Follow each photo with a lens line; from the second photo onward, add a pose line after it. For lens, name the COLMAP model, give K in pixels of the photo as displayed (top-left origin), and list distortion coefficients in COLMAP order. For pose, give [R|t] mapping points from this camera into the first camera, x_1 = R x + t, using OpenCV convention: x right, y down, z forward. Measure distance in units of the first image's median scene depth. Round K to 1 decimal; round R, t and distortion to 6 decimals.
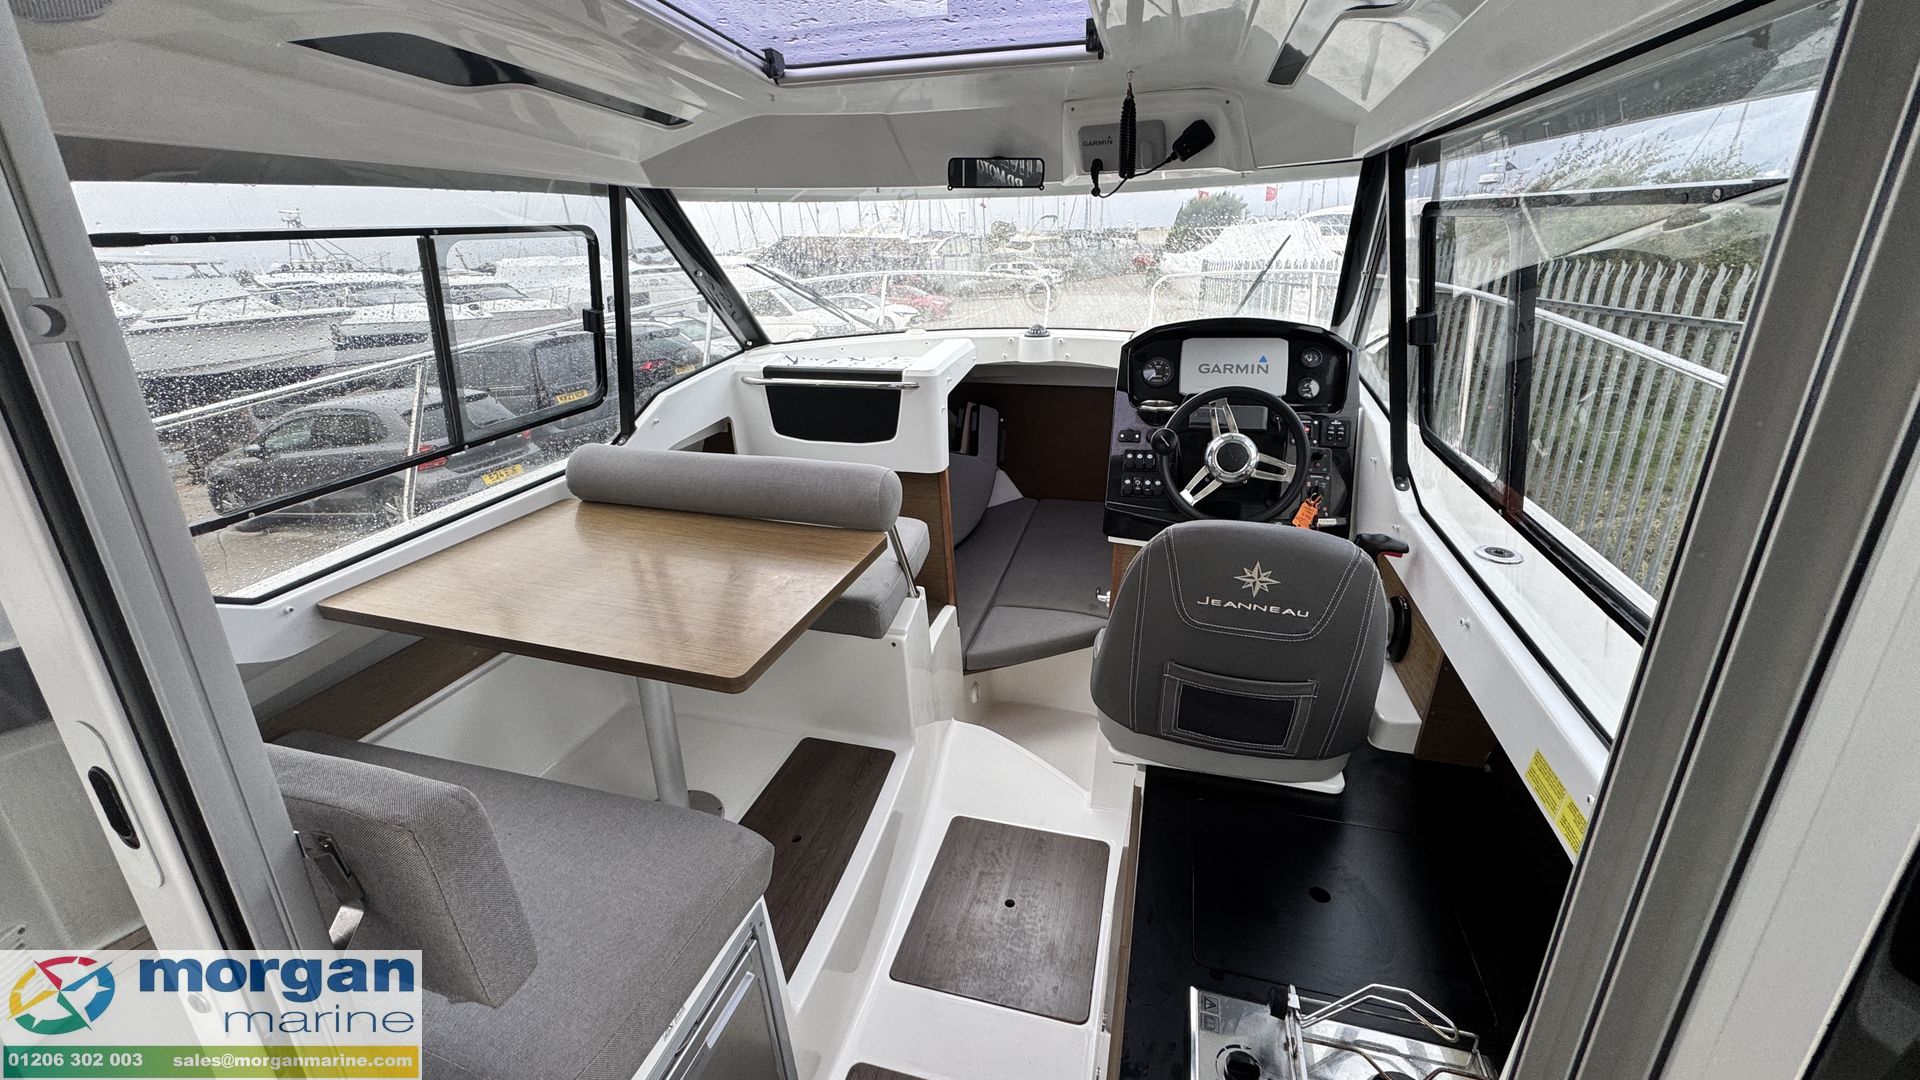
lens RADIAL K [[760.2, 0, 955.5], [0, 760.2, 541.2], [0, 0, 1]] dist [-0.002451, -0.000160]
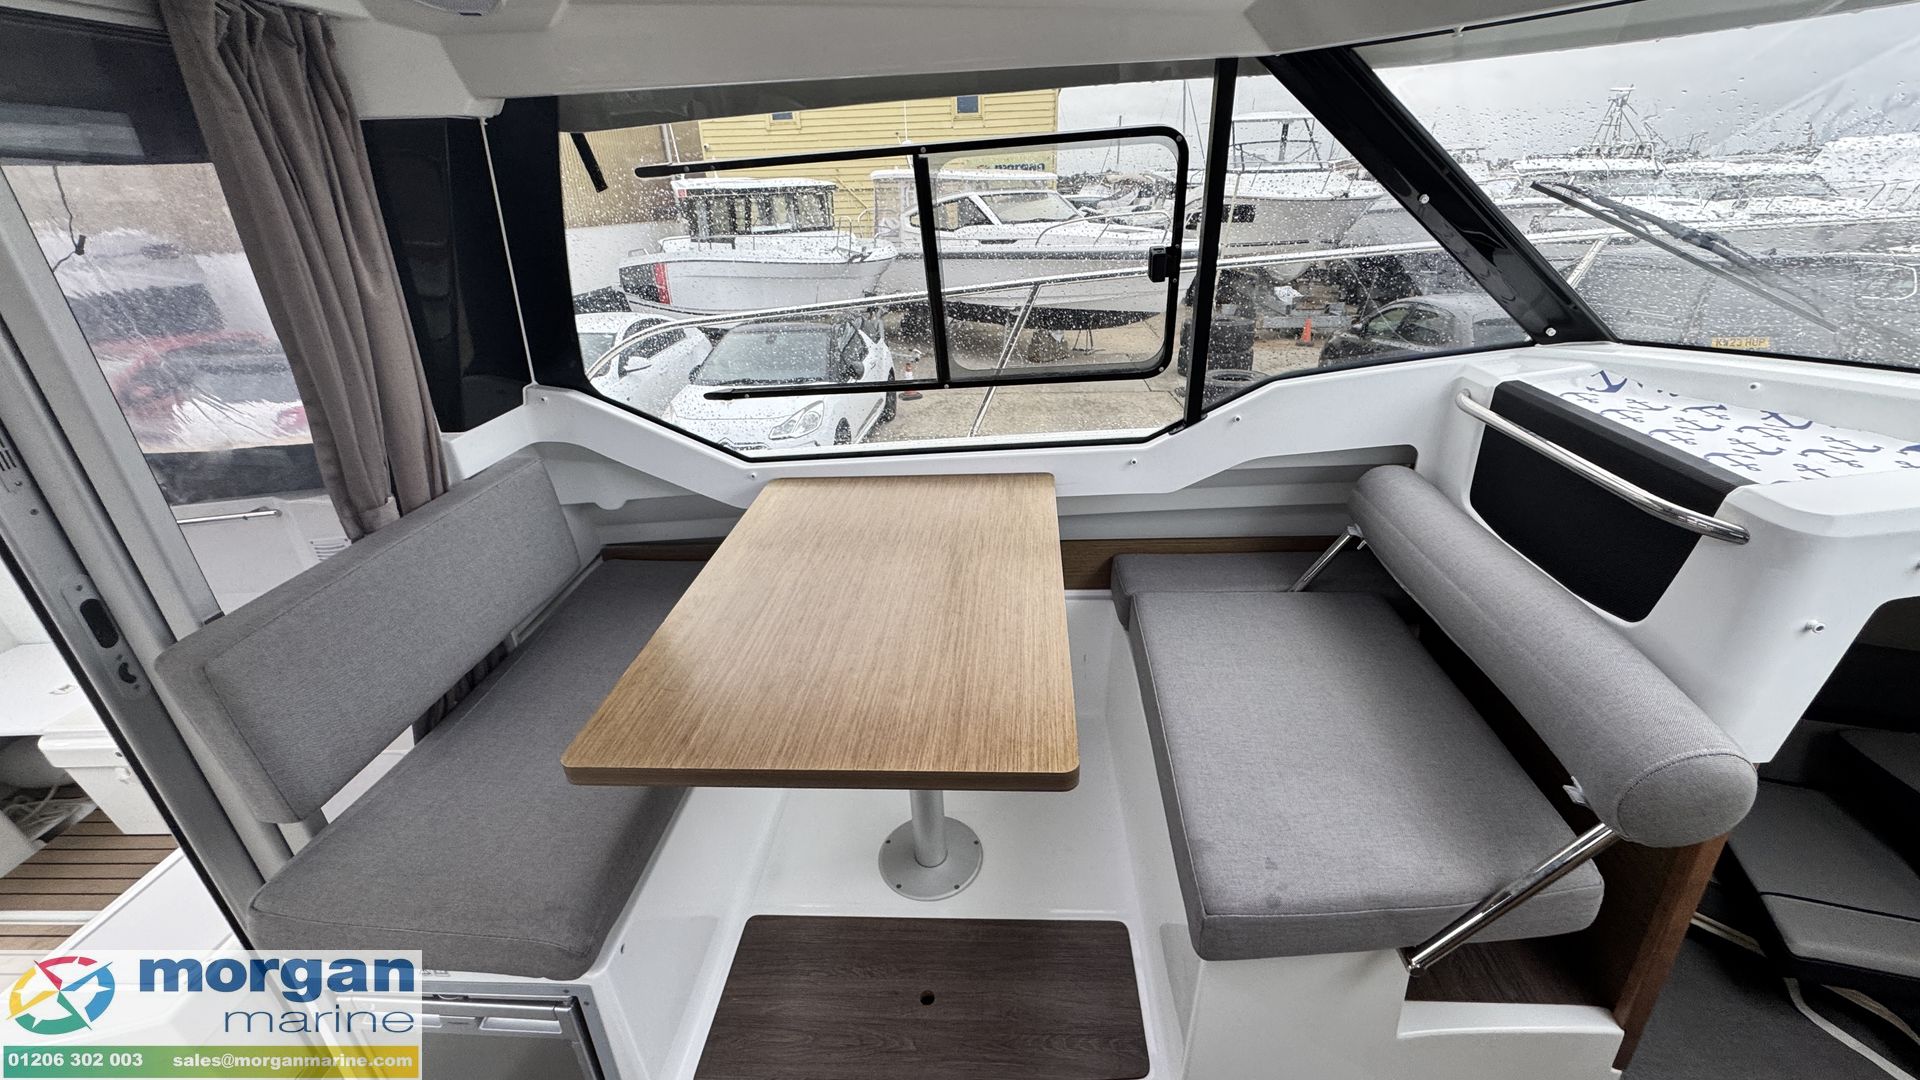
lens RADIAL K [[766.1, 0, 962.4], [0, 766.1, 540.9], [0, 0, 1]] dist [-0.003795, 0.000120]
pose [[0.225754, 0.438052, -0.870141, 0.185088], [-0.322124, 0.876523, 0.357691, -0.209359], [0.919386, 0.199543, 0.338986, 0.510378]]
